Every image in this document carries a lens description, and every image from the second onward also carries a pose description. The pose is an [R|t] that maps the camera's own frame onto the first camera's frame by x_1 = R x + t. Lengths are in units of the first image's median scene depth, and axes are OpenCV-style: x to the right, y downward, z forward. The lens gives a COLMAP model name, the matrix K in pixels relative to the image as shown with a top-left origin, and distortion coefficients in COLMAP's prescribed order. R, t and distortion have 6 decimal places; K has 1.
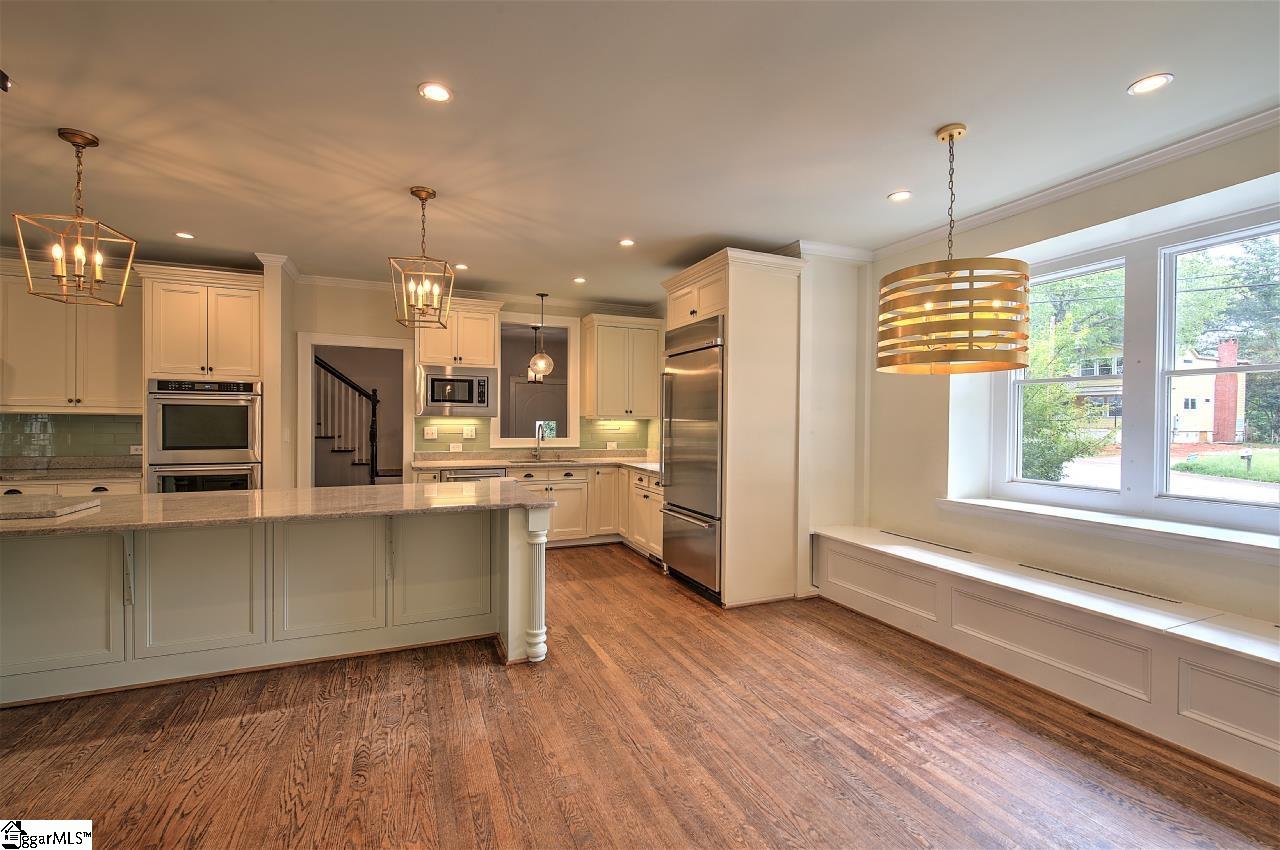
lens RADIAL K [[549.1, 0, 640.9], [0, 549.1, 424.1], [0, 0, 1]] dist [-0.001683, -0.000088]
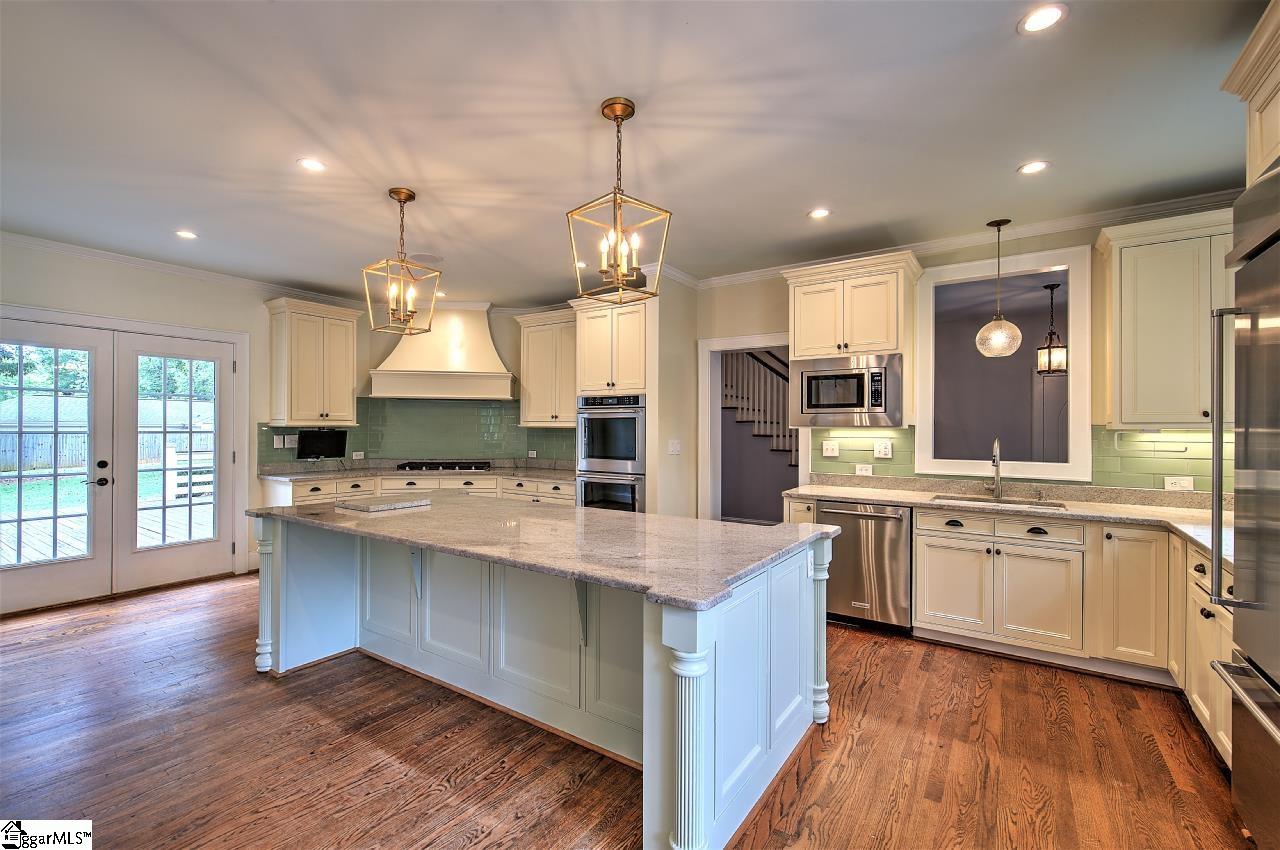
lens RADIAL K [[549.1, 0, 642.8], [0, 549.1, 424.5], [0, 0, 1]] dist [-0.001683, -0.000088]
pose [[0.539736, -0.012489, -0.841742, 0.168062], [-0.006534, 0.999798, -0.019024, -0.002232], [0.841809, 0.015768, 0.539545, 0.523476]]
